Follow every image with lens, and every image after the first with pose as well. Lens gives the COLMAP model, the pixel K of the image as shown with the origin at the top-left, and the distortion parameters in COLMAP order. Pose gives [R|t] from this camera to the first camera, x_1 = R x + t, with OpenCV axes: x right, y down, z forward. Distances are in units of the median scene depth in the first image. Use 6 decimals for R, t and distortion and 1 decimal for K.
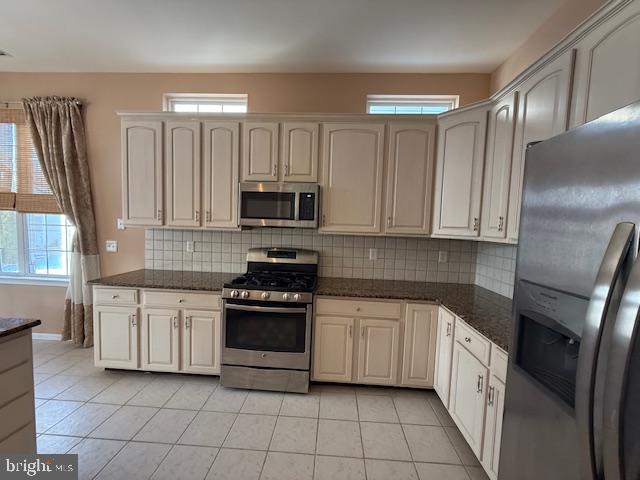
lens RADIAL K [[254.9, 0, 320.5], [0, 254.9, 240.5], [0, 0, 1]] dist [0.001964, -0.000993]
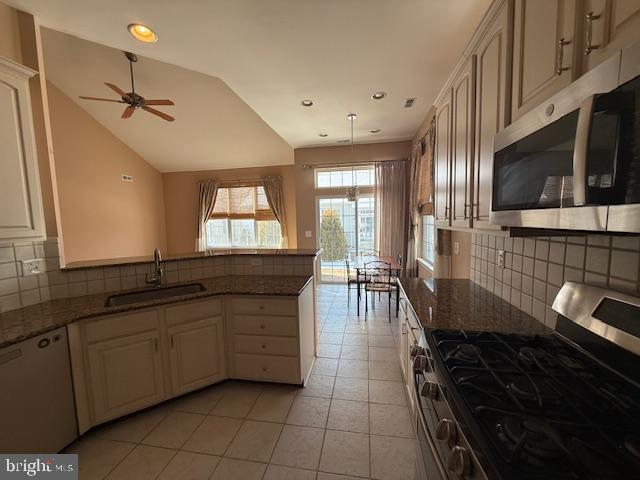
lens RADIAL K [[254.1, 0, 320.7], [0, 254.1, 241.6], [0, 0, 1]] dist [-0.000981, -0.000165]
pose [[-0.116166, 0.054087, -0.991756, 0.191059], [-0.037835, 0.997551, 0.058835, -0.046102], [0.992509, 0.044357, -0.113835, 0.731360]]
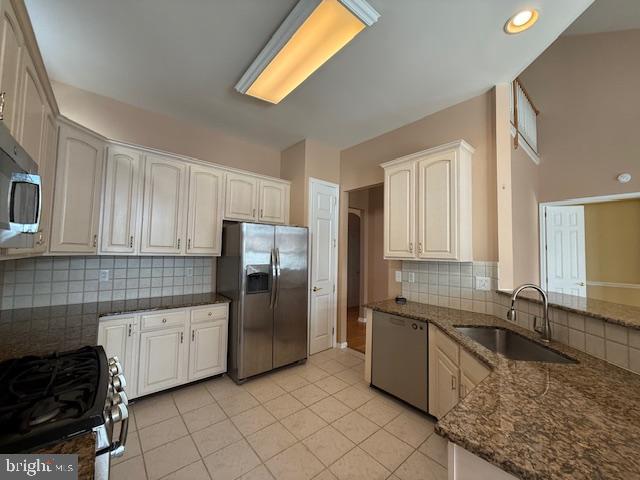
lens RADIAL K [[254.1, 0, 323.5], [0, 254.1, 240.5], [0, 0, 1]] dist [-0.000981, -0.000165]
pose [[-0.694078, -0.011322, 0.719811, -0.762235], [-0.001361, 0.999895, 0.014414, -0.070050], [-0.719898, 0.009025, -0.694021, 0.899079]]
